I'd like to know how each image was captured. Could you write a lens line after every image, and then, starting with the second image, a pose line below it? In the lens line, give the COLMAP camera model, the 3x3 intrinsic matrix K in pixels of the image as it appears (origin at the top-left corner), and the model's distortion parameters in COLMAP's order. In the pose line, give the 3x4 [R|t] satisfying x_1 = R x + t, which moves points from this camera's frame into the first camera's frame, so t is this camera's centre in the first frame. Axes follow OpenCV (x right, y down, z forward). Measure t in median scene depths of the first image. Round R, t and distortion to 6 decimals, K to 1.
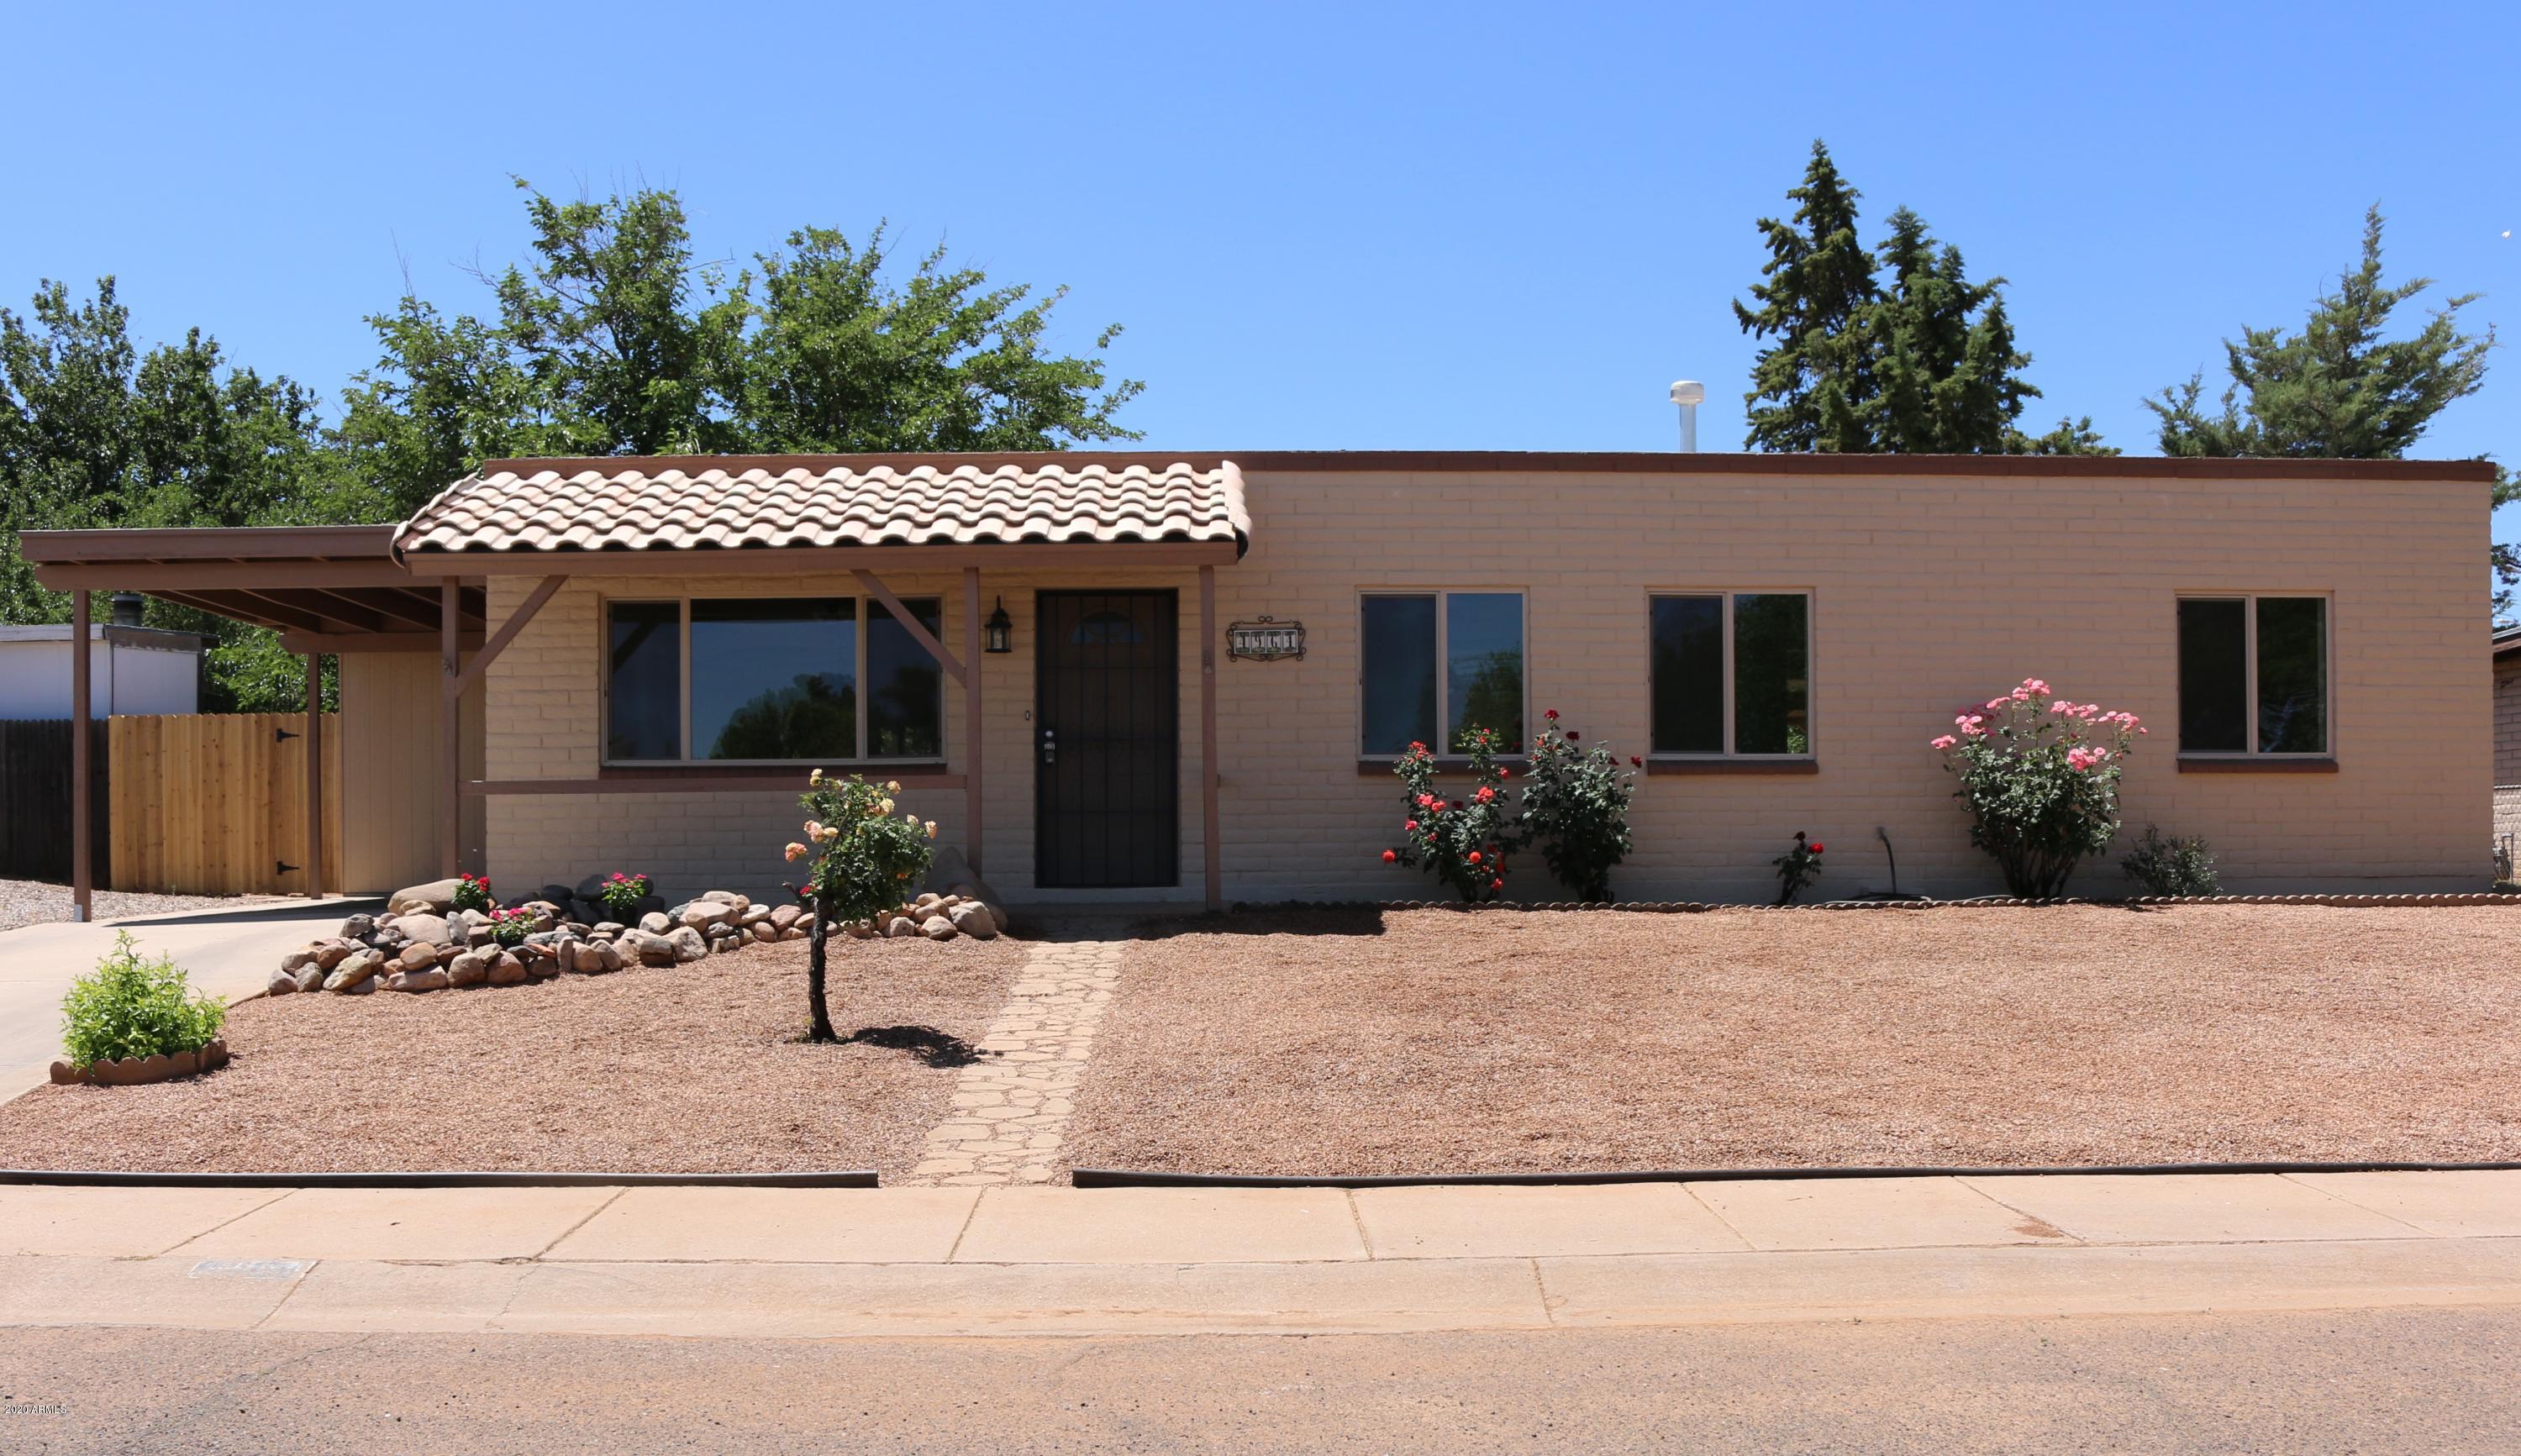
lens RADIAL K [[2190.6, 0, 1260.4], [0, 2190.6, 920.9], [0, 0, 1]] dist [-0.095868, 0.013925]
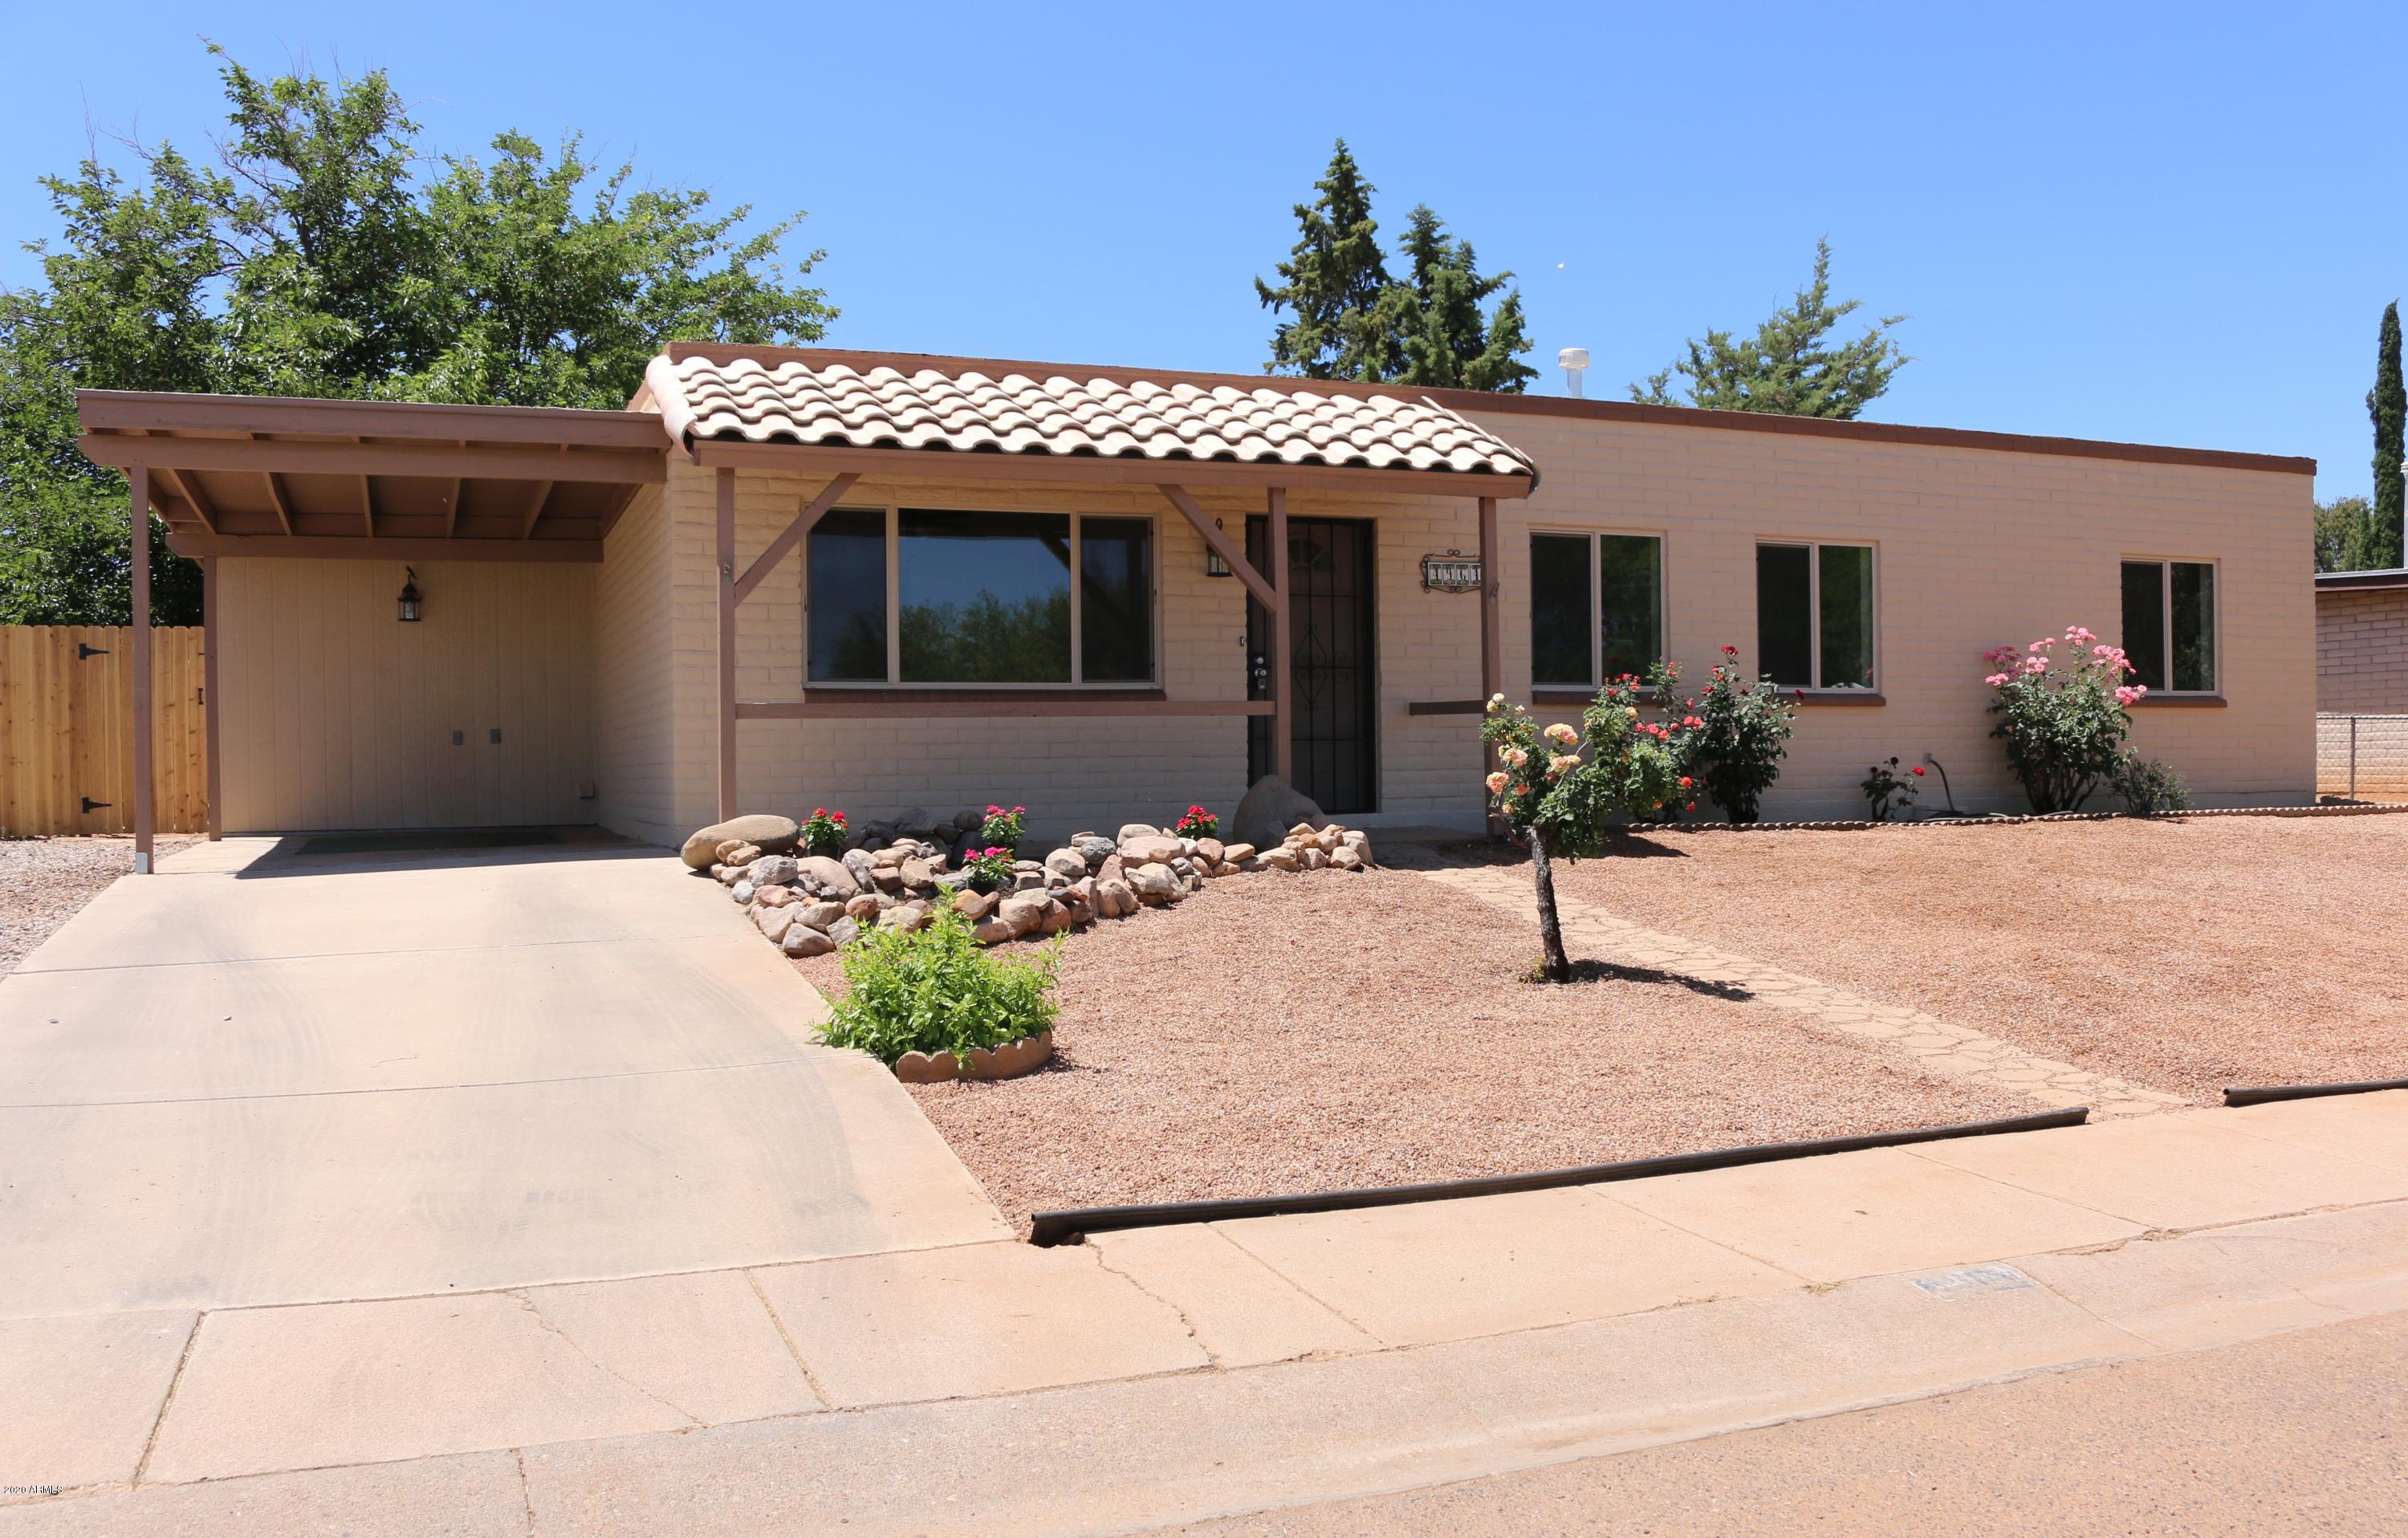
lens RADIAL K [[1994.2, 0, 1205.8], [0, 1994.2, 845.6], [0, 0, 1]] dist [-0.131615, 0.085299]
pose [[0.934505, -0.019786, 0.355400, -0.311092], [0.018054, 0.999803, 0.008190, -0.006610], [-0.355493, -0.001237, 0.934678, 0.116336]]
